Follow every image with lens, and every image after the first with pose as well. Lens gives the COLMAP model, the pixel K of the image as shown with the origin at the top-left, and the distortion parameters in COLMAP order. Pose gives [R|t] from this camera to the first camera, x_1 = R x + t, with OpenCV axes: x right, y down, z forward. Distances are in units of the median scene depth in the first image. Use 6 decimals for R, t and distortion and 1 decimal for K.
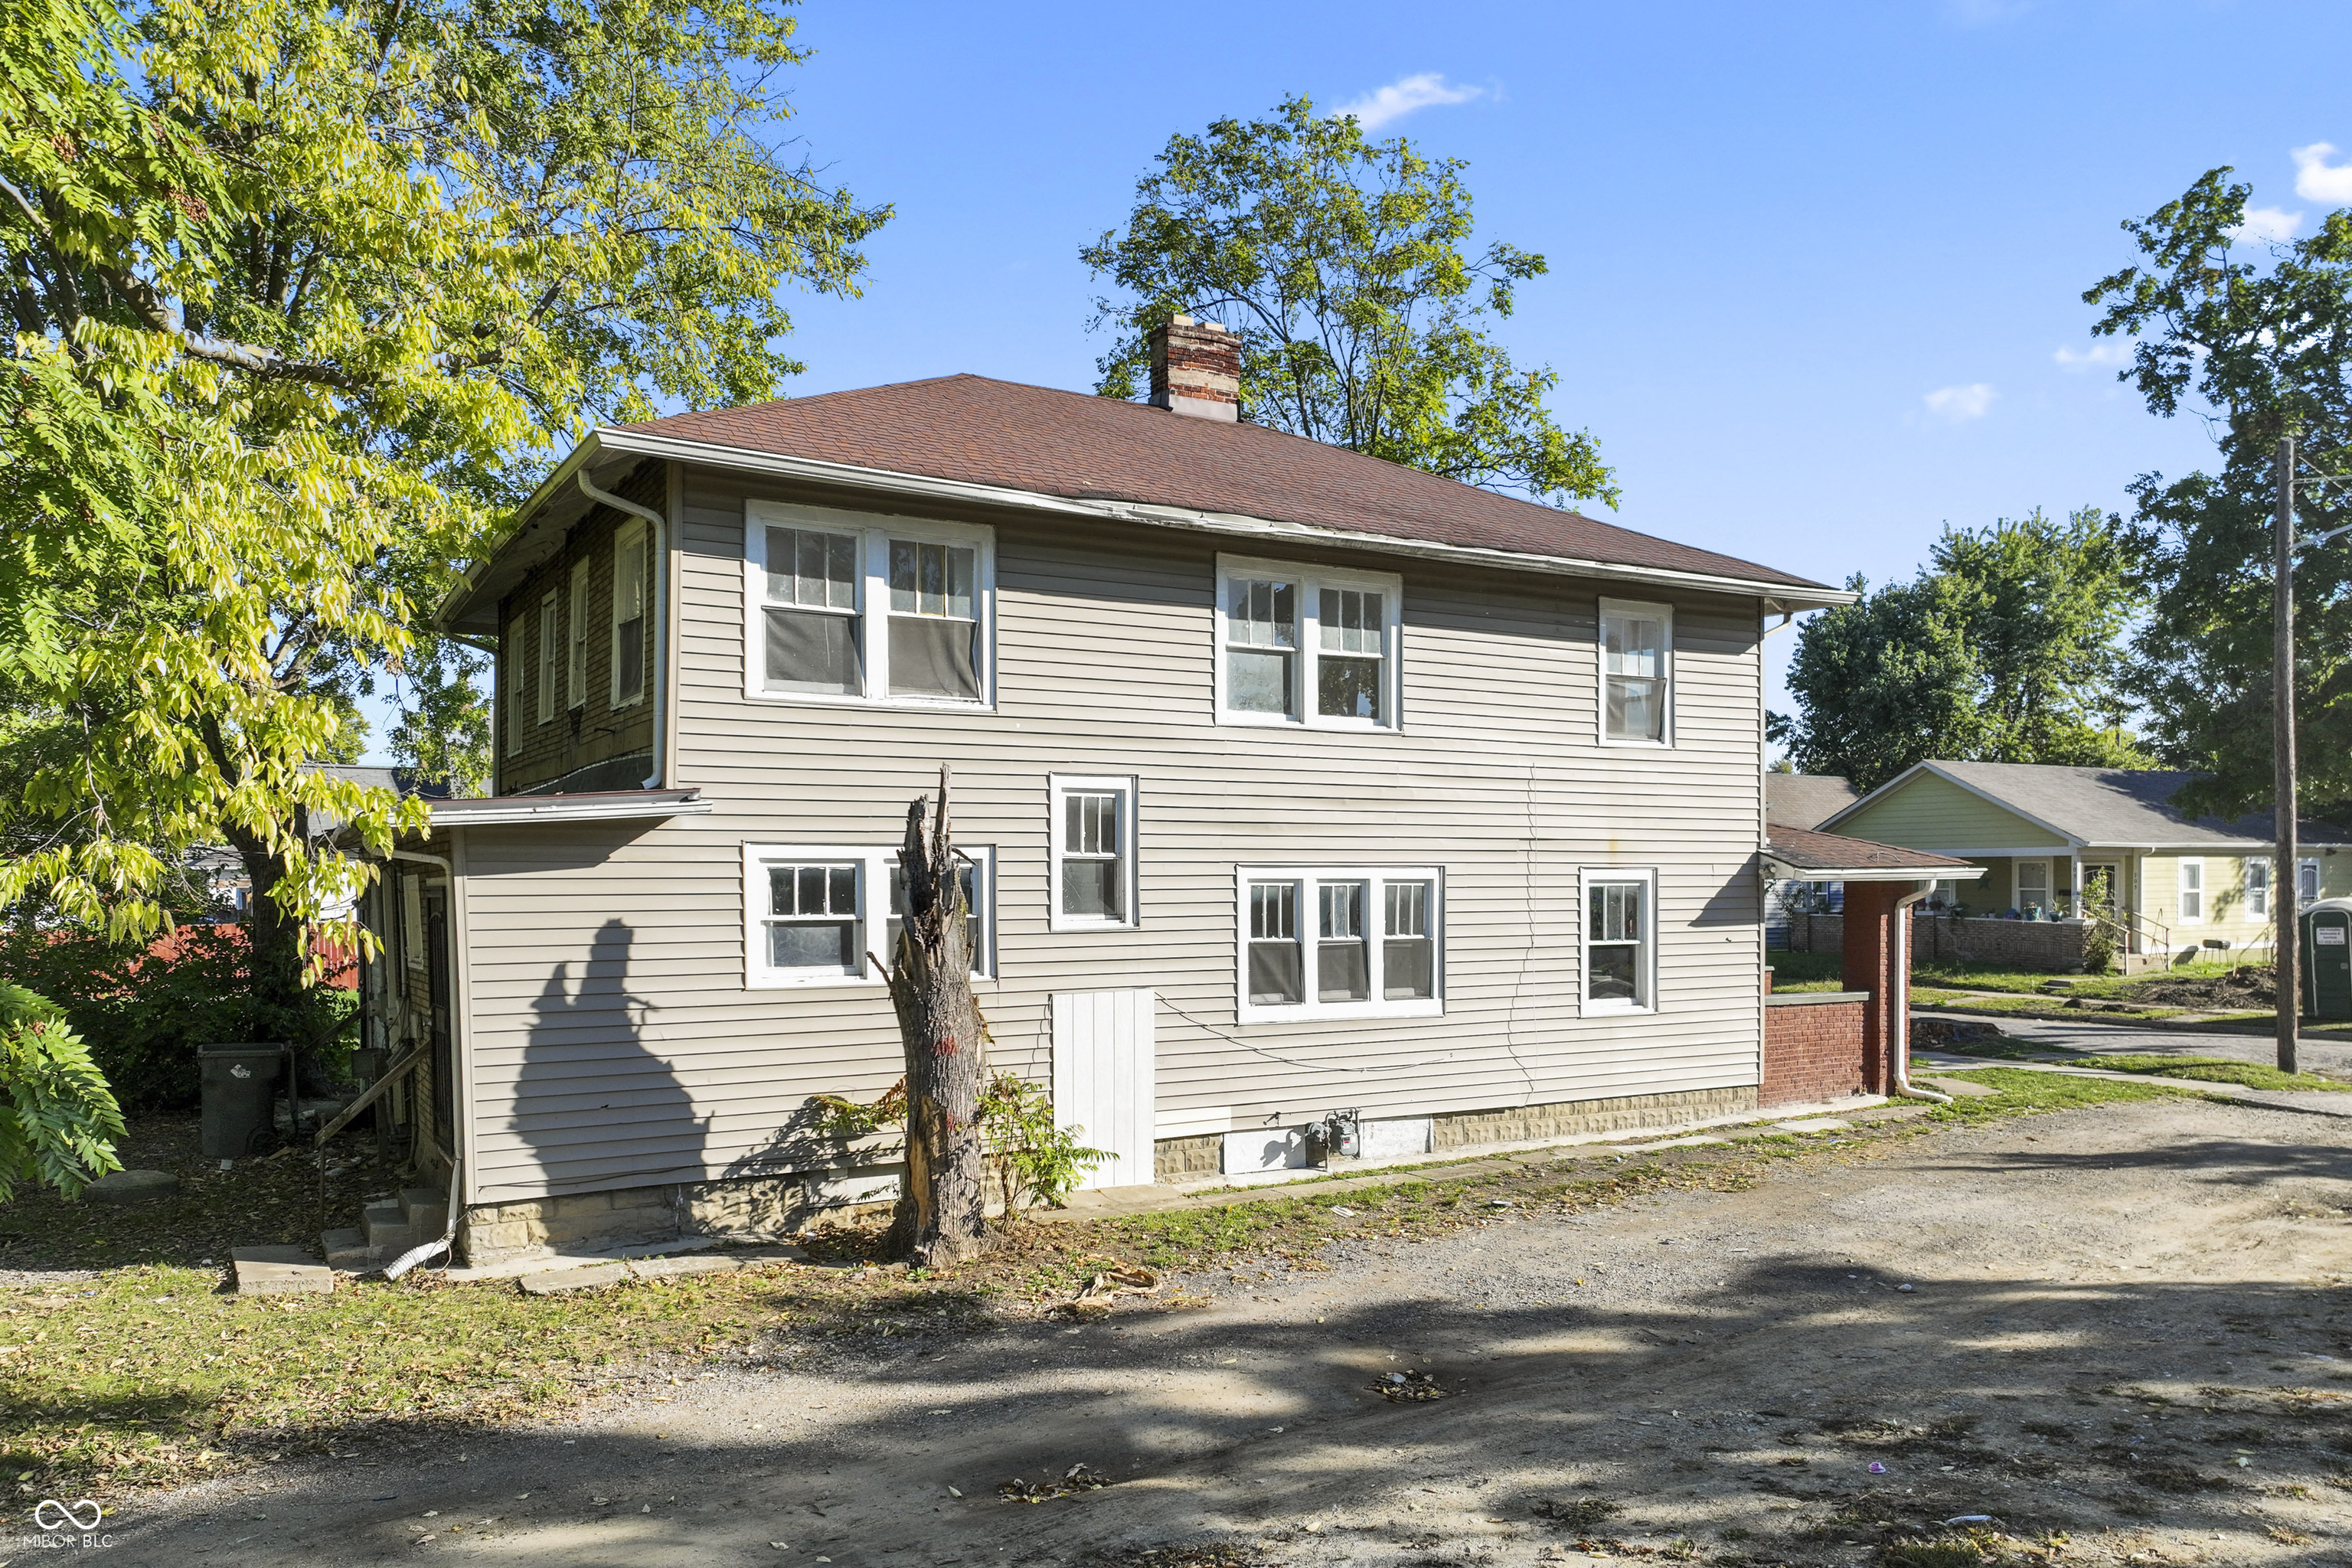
lens RADIAL K [[1663.0, 0, 1172.1], [0, 1663.0, 865.9], [0, 0, 1]] dist [-0.005500, 0.010307]
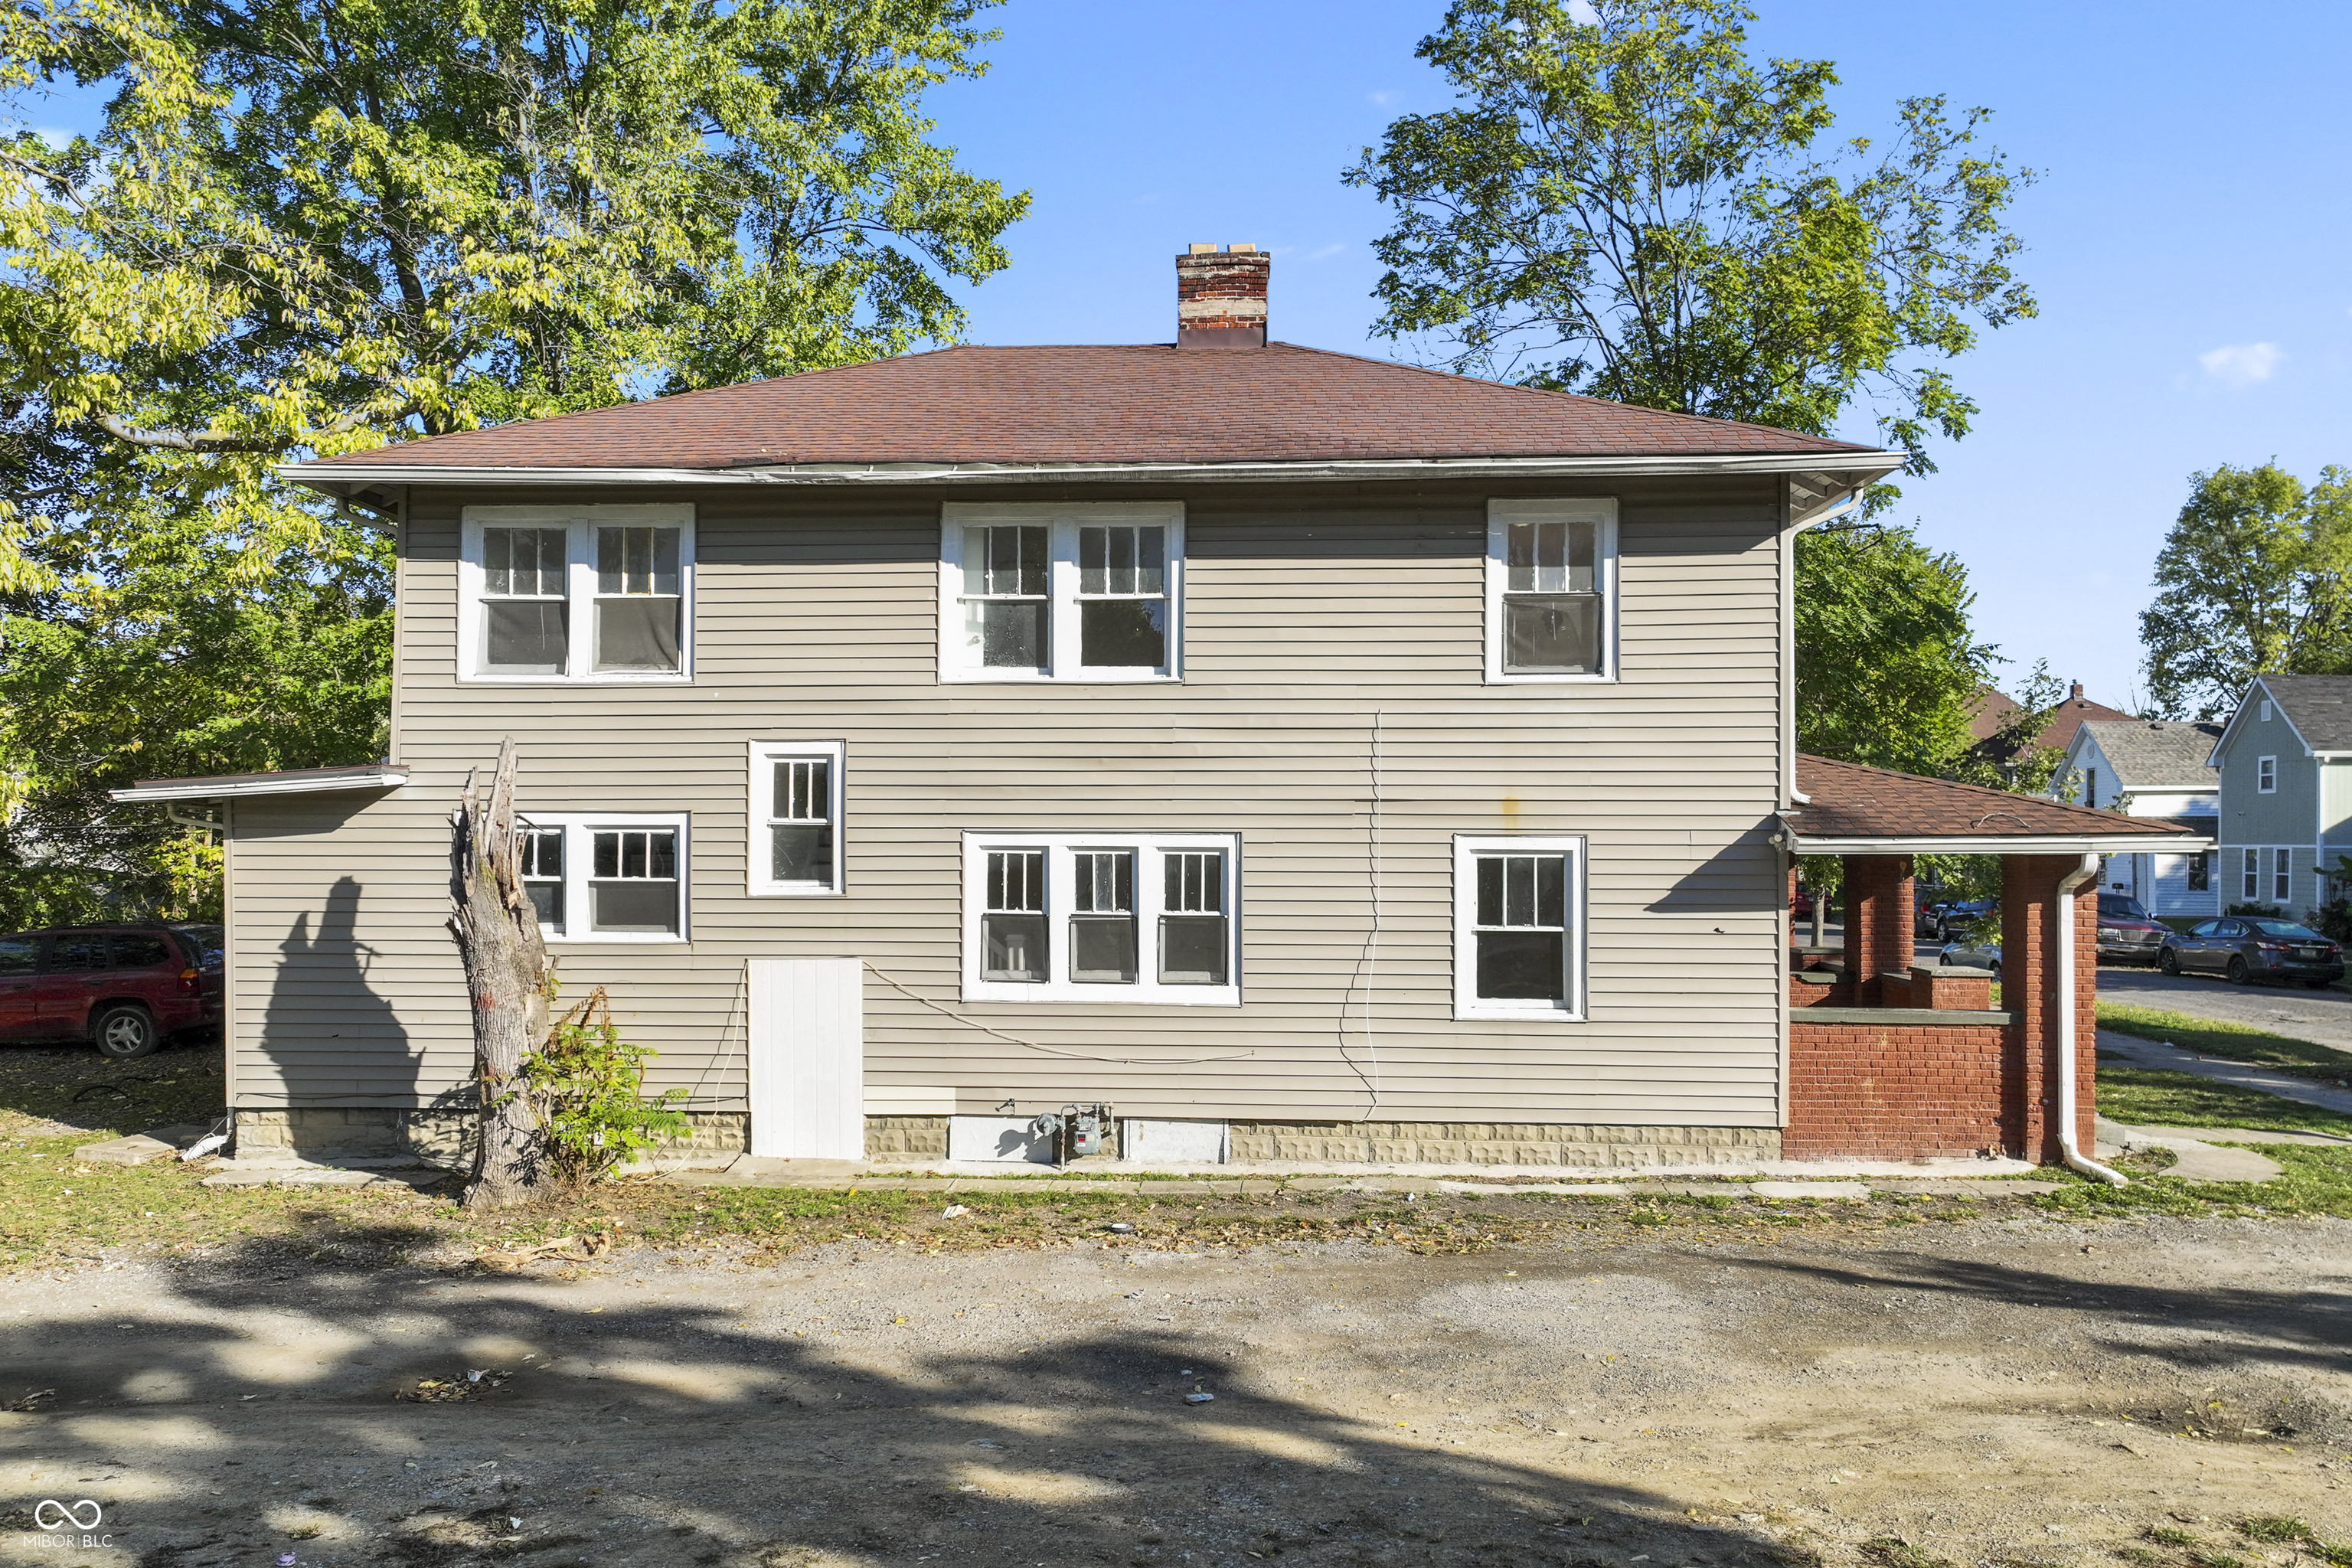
lens RADIAL K [[1663.0, 0, 1175.4], [0, 1663.0, 785.6], [0, 0, 1]] dist [-0.005500, 0.010307]
pose [[0.835882, -0.012054, -0.548777, 0.680748], [-0.000884, 0.999728, -0.023305, -0.004436], [0.548908, 0.019966, 0.835644, 0.289088]]
